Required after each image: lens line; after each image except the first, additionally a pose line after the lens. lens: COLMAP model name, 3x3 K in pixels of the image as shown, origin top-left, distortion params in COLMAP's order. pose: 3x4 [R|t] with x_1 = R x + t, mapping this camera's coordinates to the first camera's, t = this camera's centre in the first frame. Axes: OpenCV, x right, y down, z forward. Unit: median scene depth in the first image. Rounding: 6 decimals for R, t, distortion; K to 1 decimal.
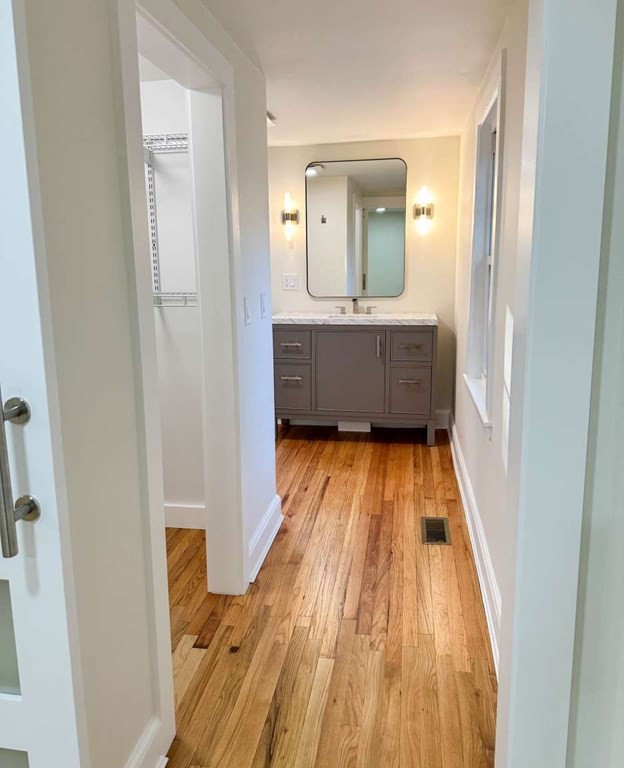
lens RADIAL K [[627.9, 0, 313.1], [0, 627.9, 378.9], [0, 0, 1]] dist [0.052828, -0.001765]
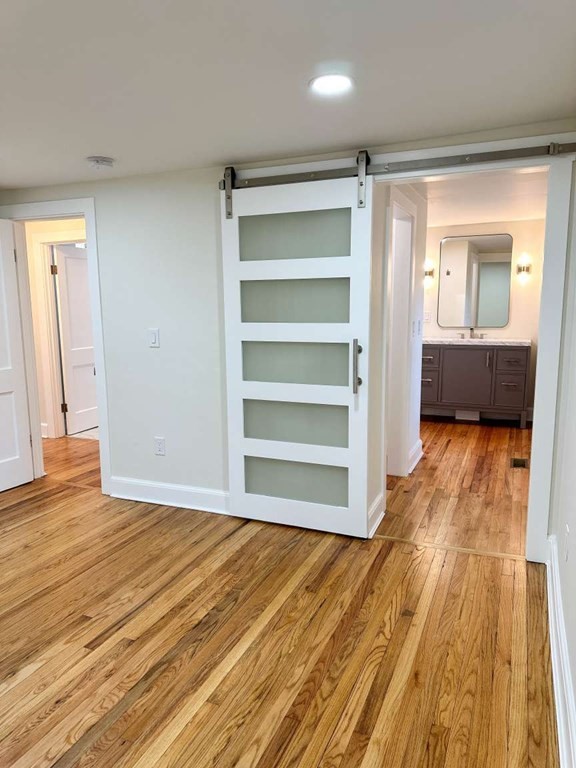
lens RADIAL K [[539.5, 0, 291.3], [0, 539.5, 387.3], [0, 0, 1]] dist [0.047489, -0.035549]
pose [[0.969968, 0.043123, -0.239381, -0.036283], [-0.050524, 0.998413, -0.024866, 0.069674], [0.237929, 0.036214, 0.970607, -0.355434]]
